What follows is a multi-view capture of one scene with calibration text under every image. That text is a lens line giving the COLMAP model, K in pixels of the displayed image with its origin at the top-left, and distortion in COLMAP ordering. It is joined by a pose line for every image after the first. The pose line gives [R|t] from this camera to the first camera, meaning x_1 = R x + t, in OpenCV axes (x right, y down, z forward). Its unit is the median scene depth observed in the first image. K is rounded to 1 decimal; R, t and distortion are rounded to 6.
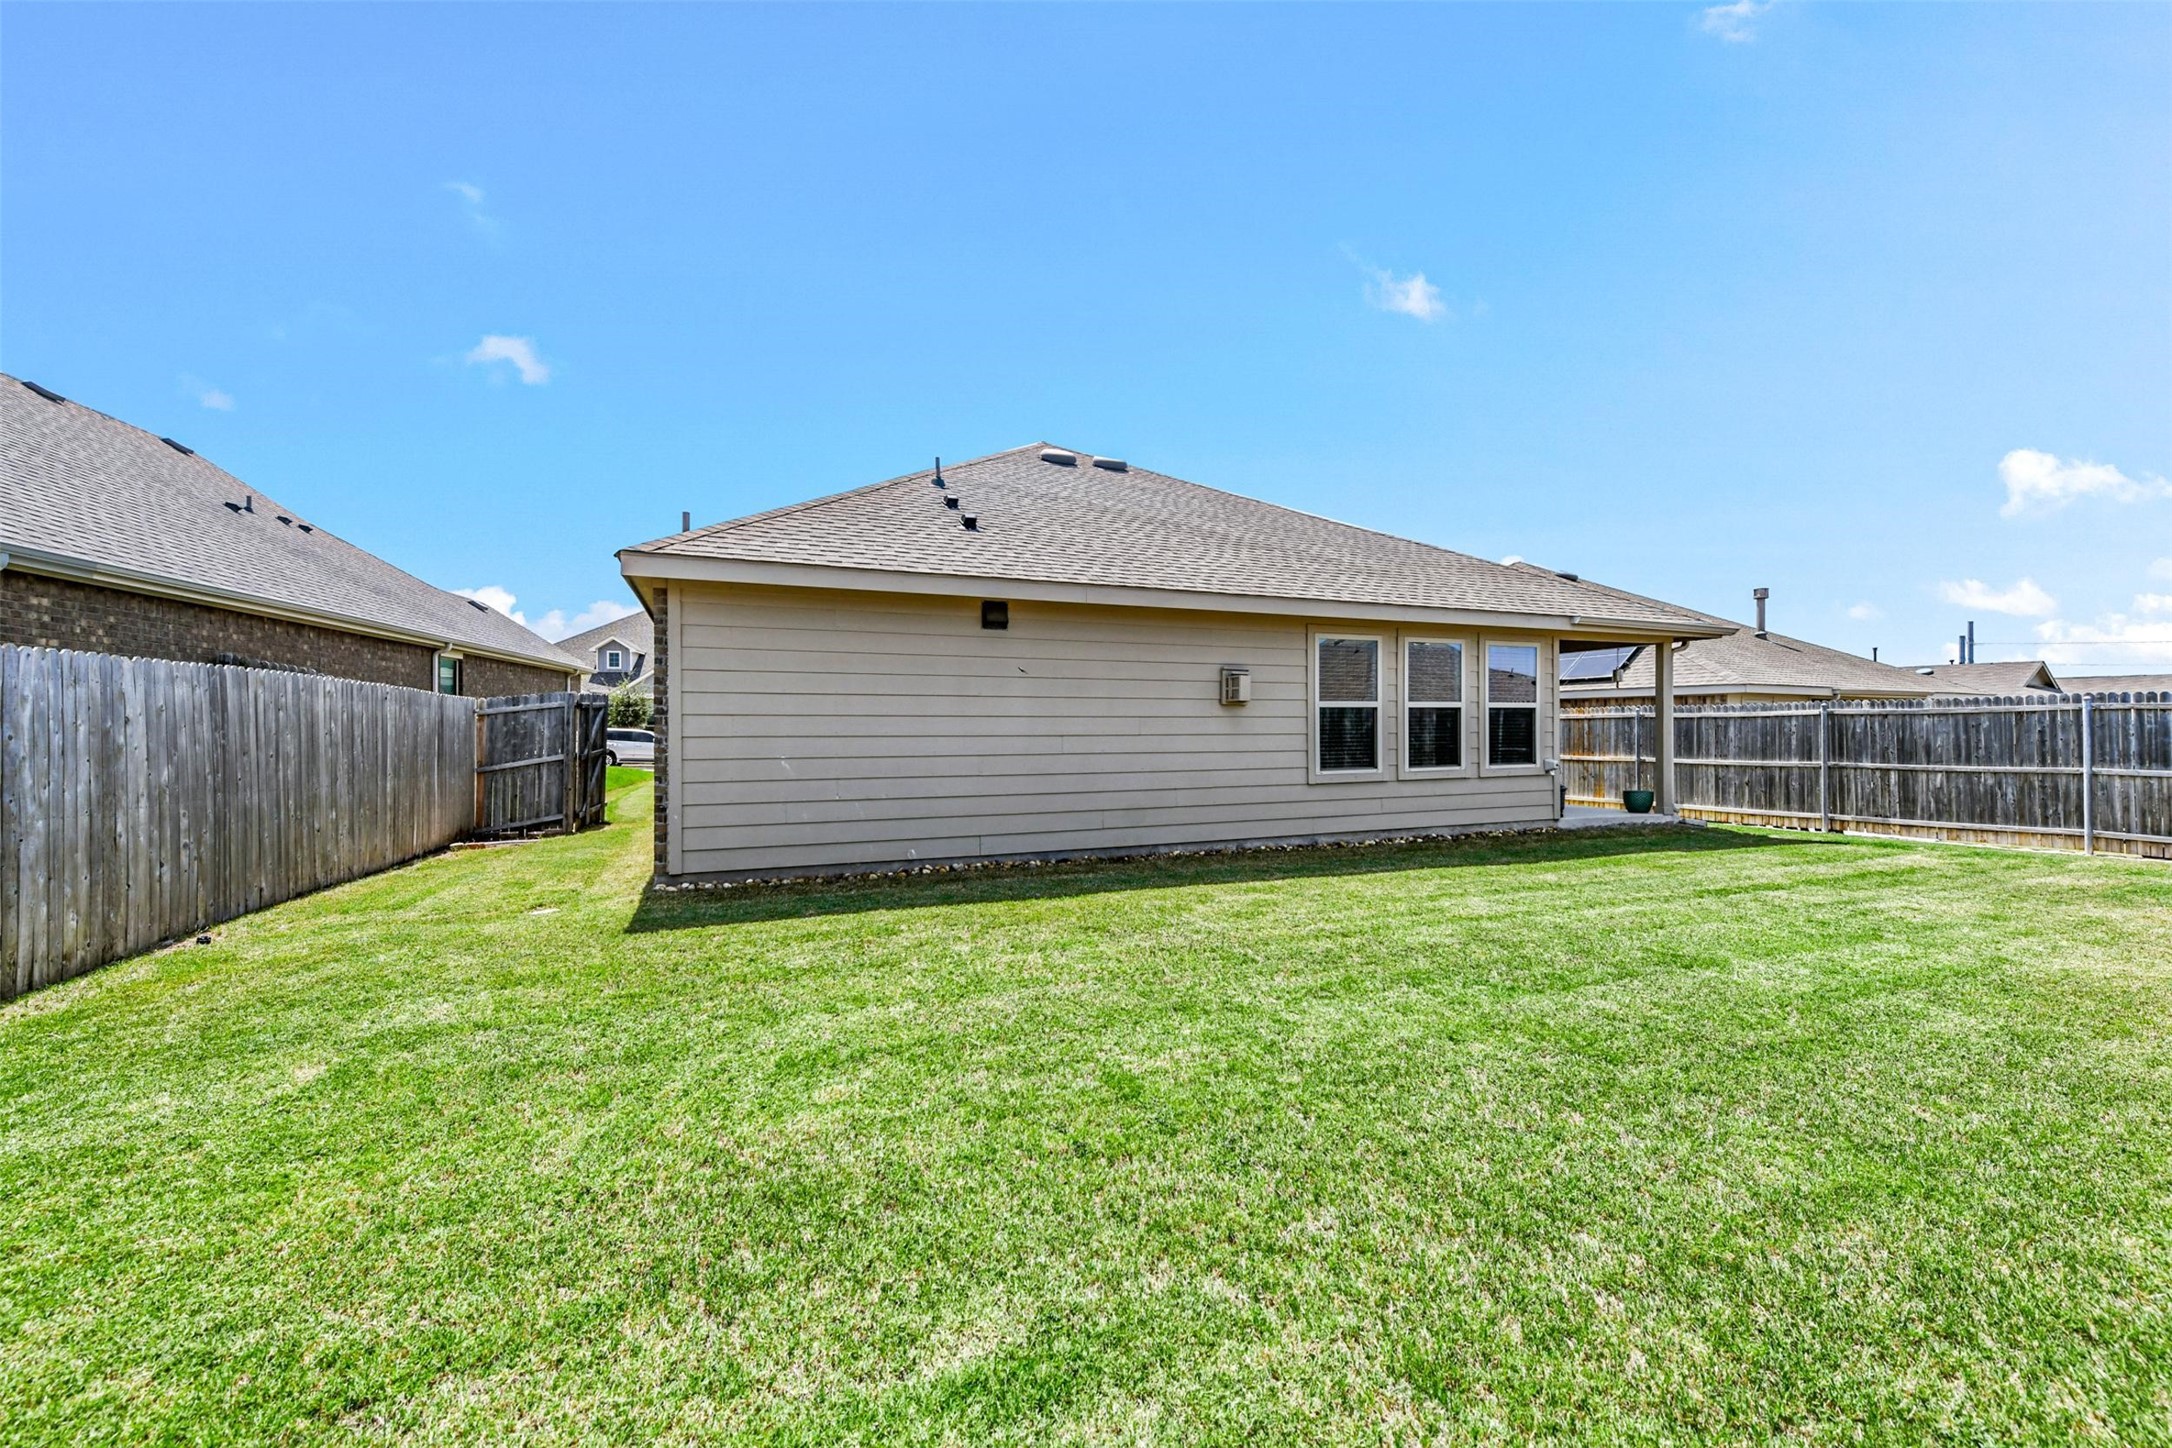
lens RADIAL K [[850.6, 0, 1088.5], [0, 850.6, 735.4], [0, 0, 1]] dist [0.015908, -0.000129]
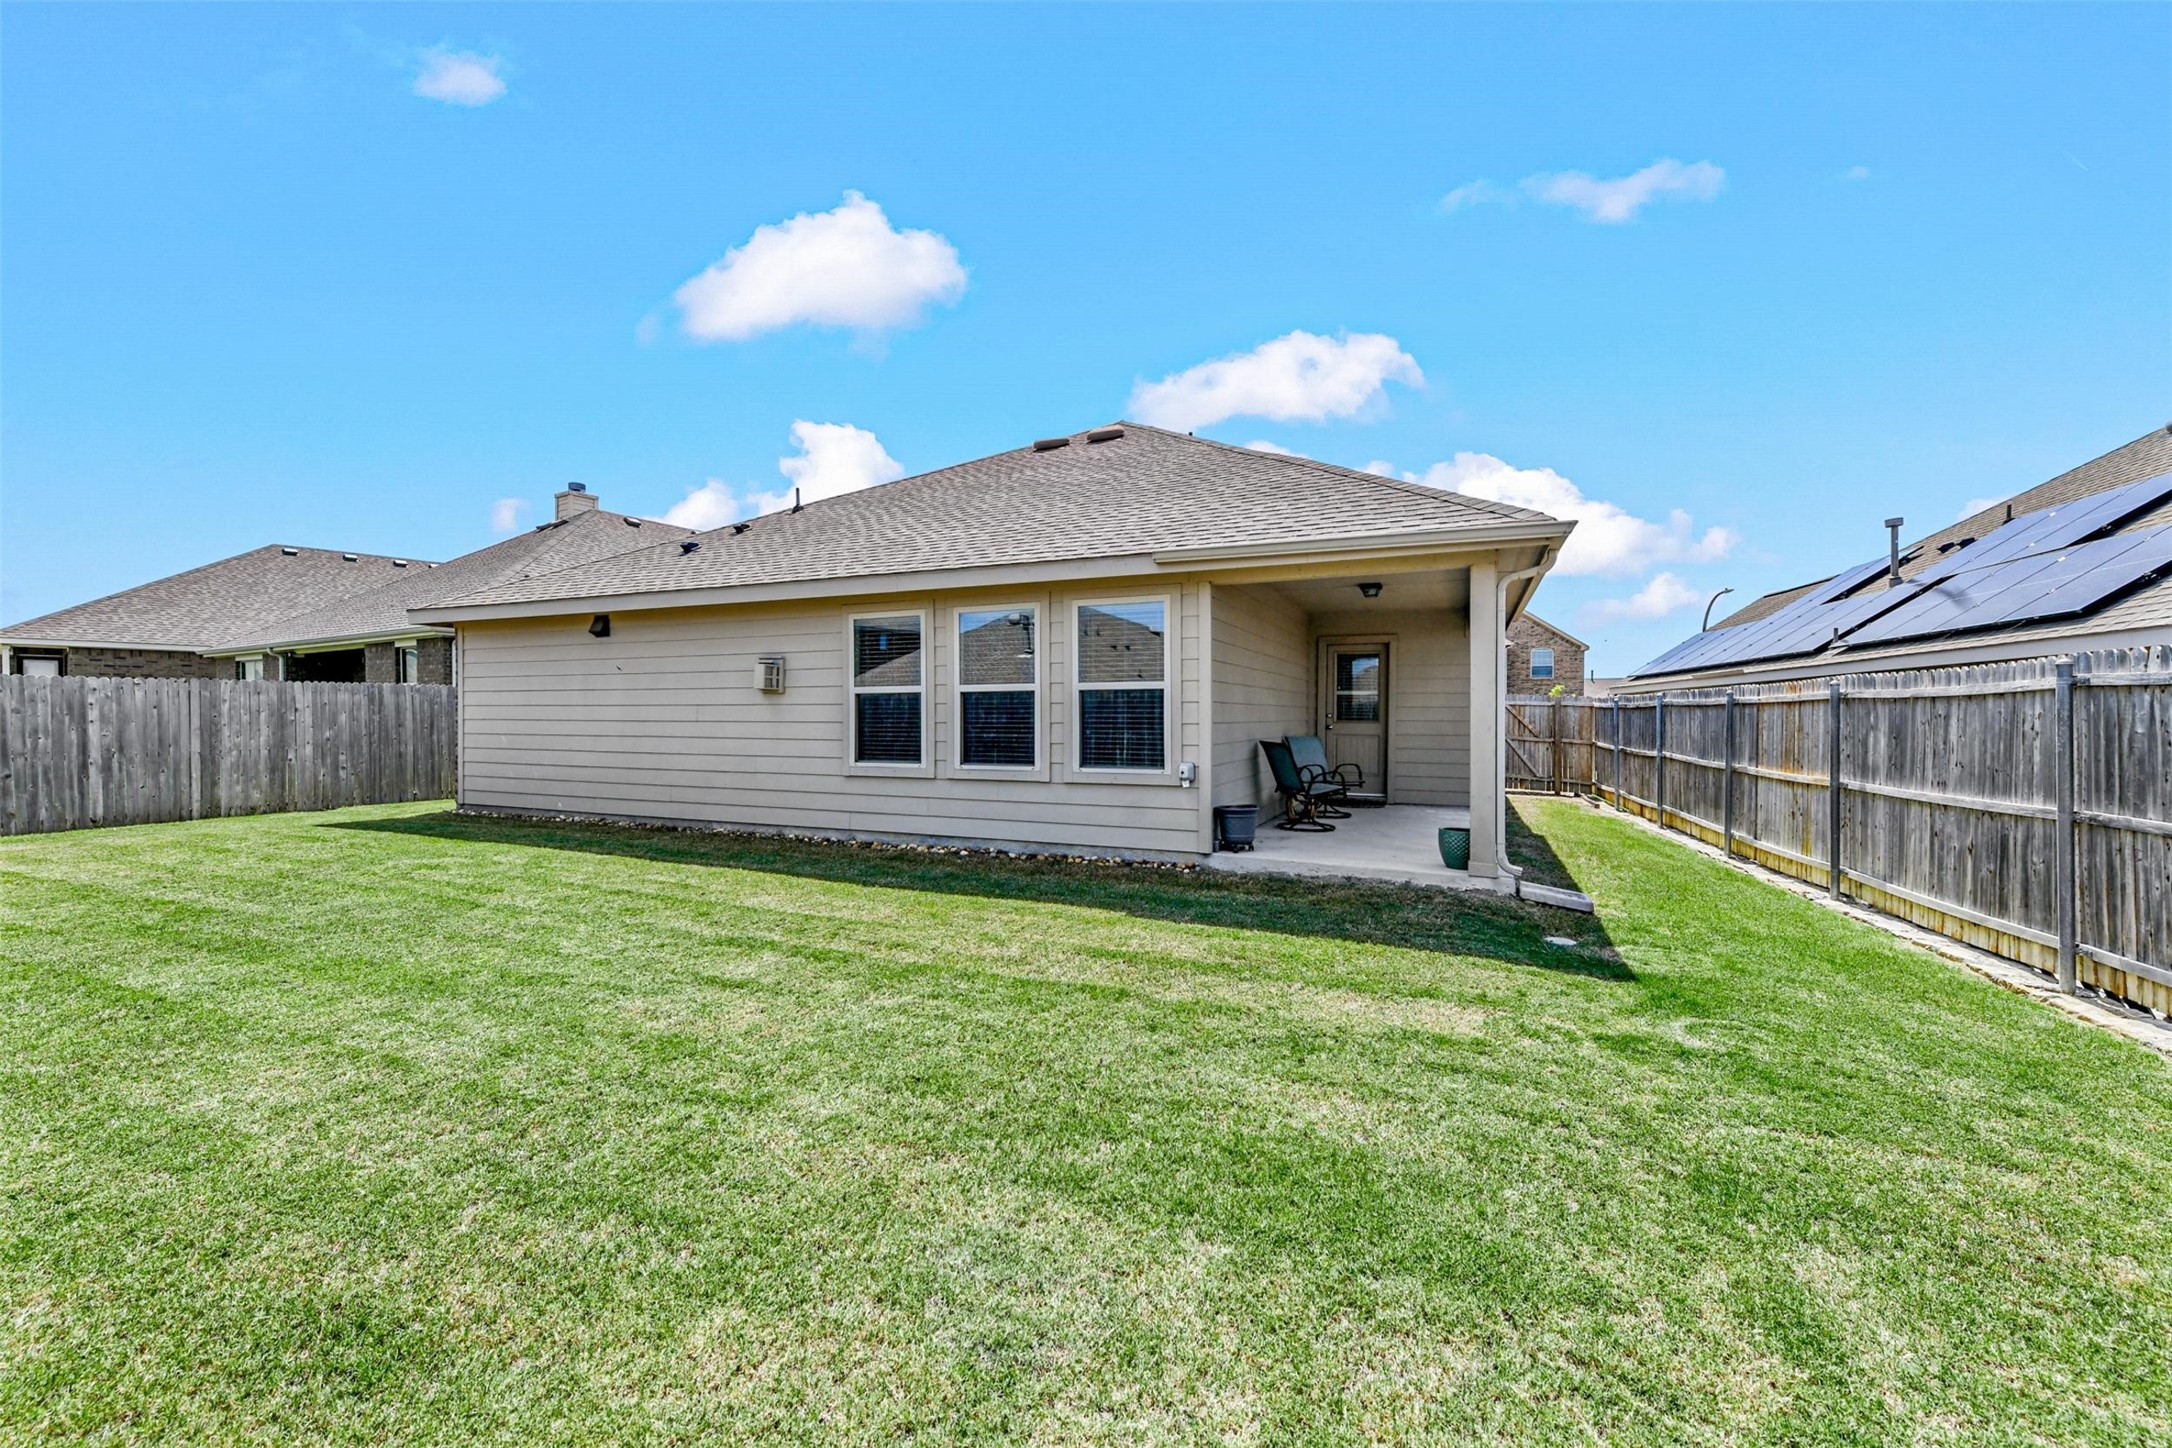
lens RADIAL K [[850.6, 0, 1090.6], [0, 850.6, 721.9], [0, 0, 1]] dist [0.015908, -0.000129]
pose [[0.686859, 0.008332, -0.726743, 1.072504], [-0.009854, 0.999949, 0.002152, -0.006239], [0.726724, 0.005683, 0.686906, 0.527687]]
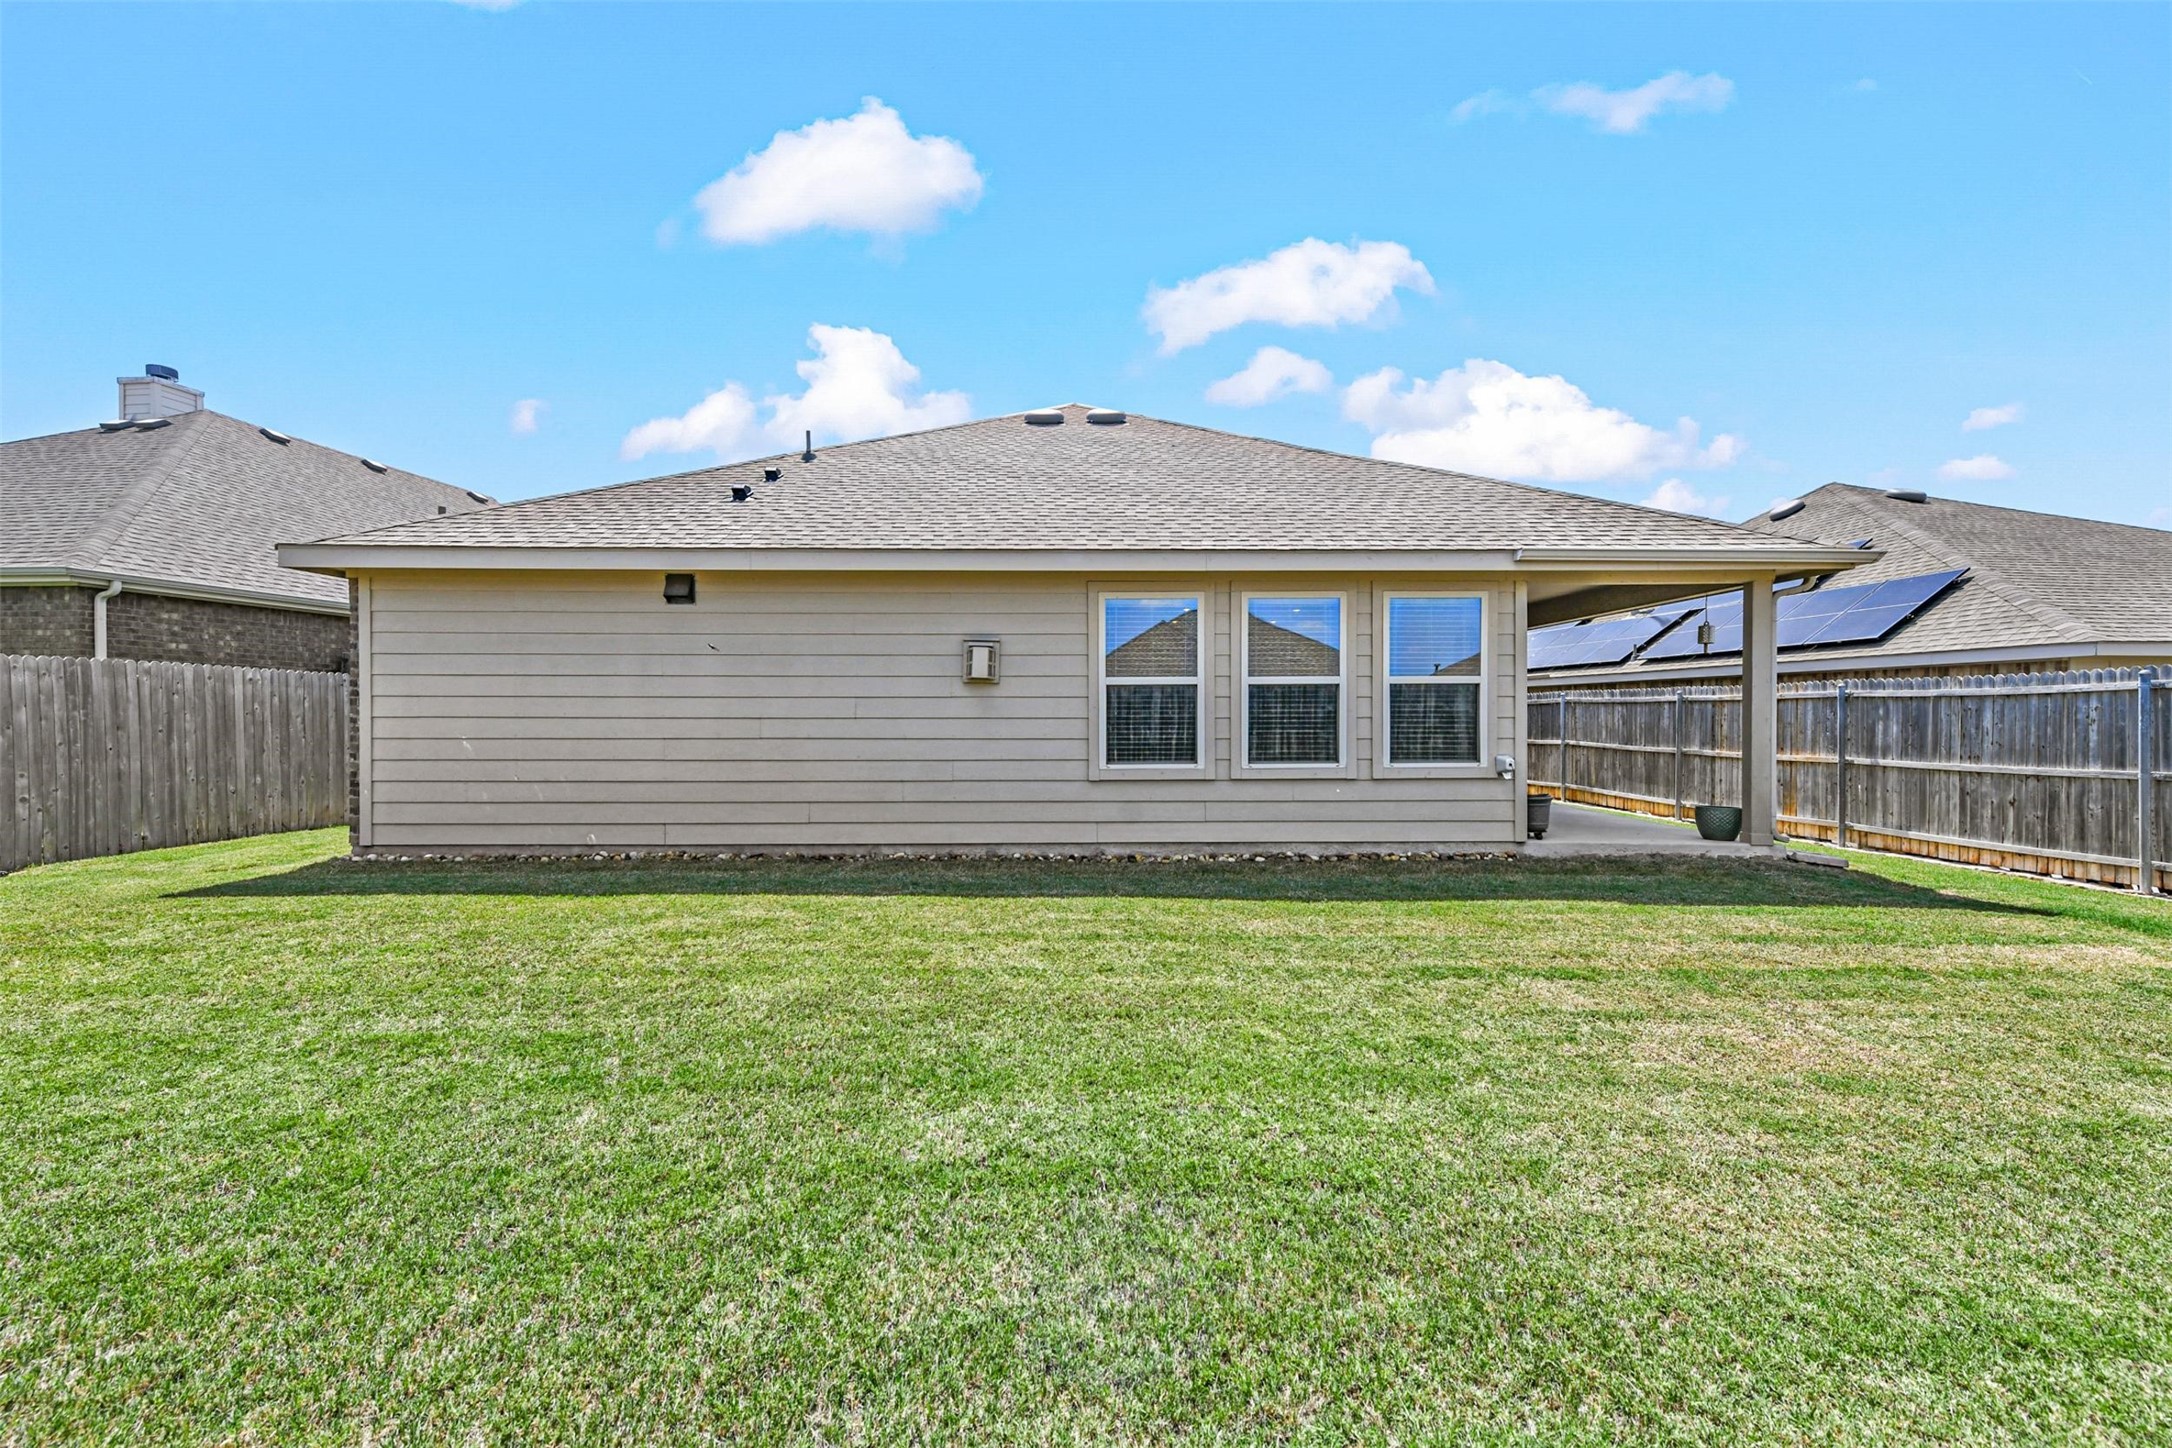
lens RADIAL K [[850.6, 0, 1087.1], [0, 850.6, 729.8], [0, 0, 1]] dist [0.015908, -0.000129]
pose [[0.926243, 0.009547, -0.376806, 0.532598], [-0.005718, 0.999920, 0.011281, 0.000315], [0.376883, -0.008294, 0.926224, 0.242057]]
